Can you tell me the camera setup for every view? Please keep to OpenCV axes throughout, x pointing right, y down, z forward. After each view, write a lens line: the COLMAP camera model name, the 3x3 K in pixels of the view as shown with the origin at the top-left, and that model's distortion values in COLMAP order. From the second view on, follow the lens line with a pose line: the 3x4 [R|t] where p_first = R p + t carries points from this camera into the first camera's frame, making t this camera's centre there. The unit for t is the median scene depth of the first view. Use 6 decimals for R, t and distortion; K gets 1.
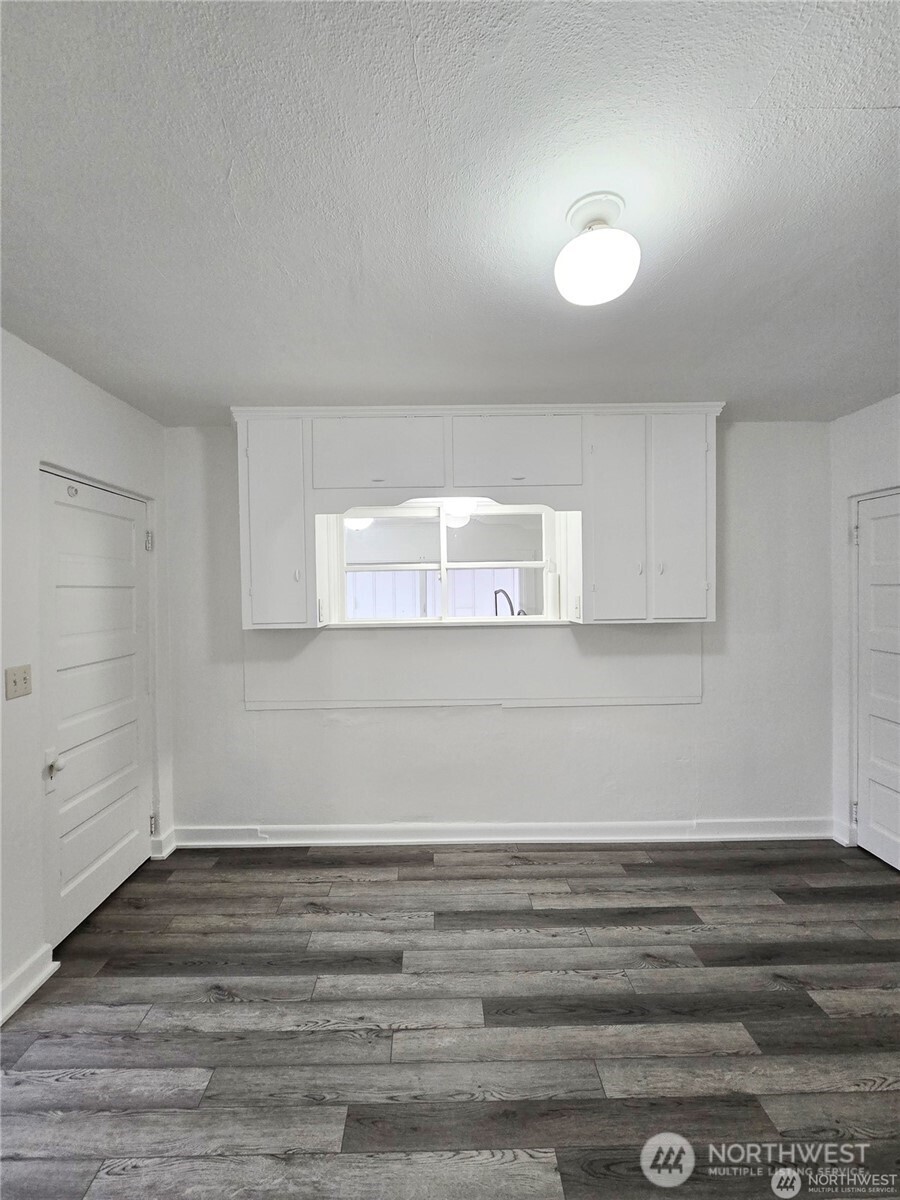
lens RADIAL K [[496.2, 0, 449.2], [0, 496.2, 599.8], [0, 0, 1]] dist [0.002234, -0.000310]
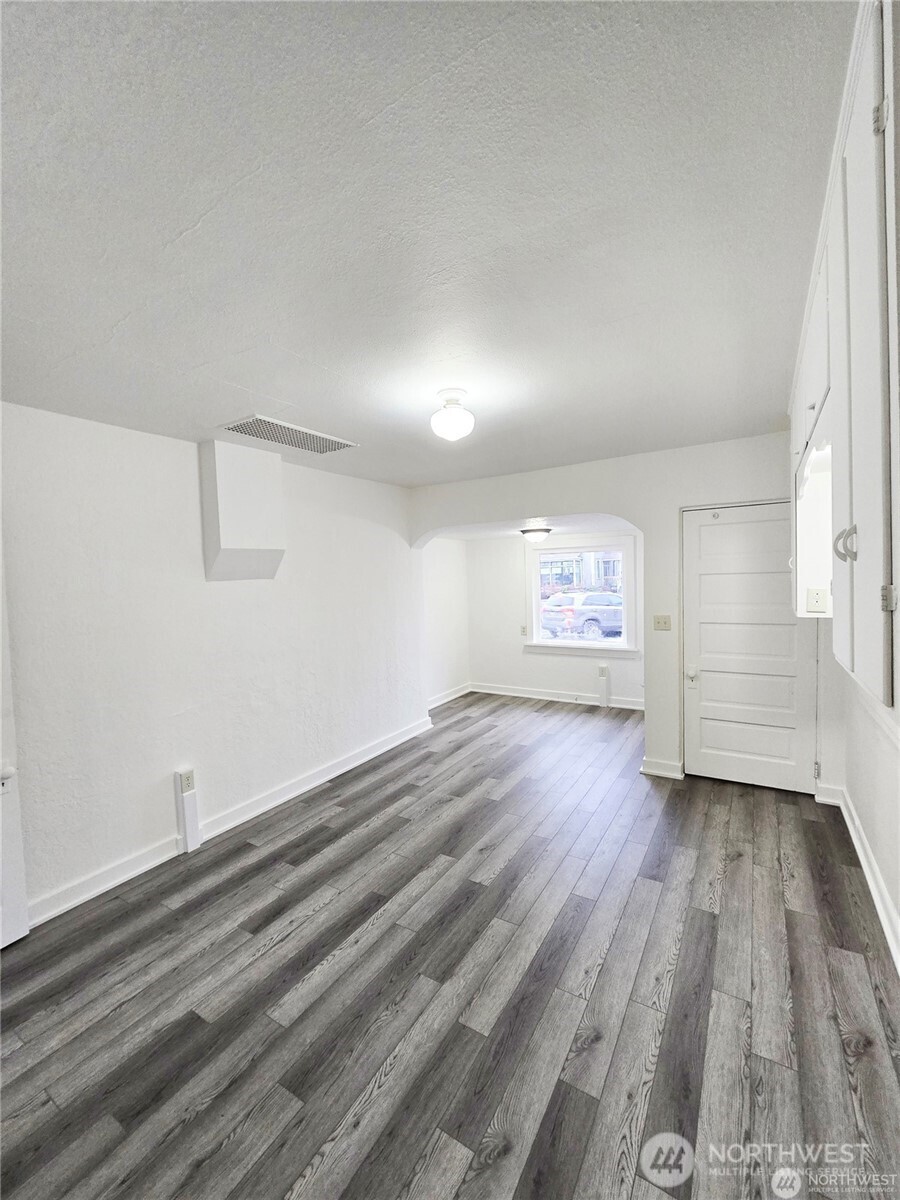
lens RADIAL K [[496.2, 0, 448.6], [0, 496.2, 598.3], [0, 0, 1]] dist [0.002234, -0.000310]
pose [[-0.541344, 0.055926, -0.838939, 1.043480], [0.020987, 0.998373, 0.053012, -0.051559], [0.840539, 0.011091, -0.541637, 1.084196]]
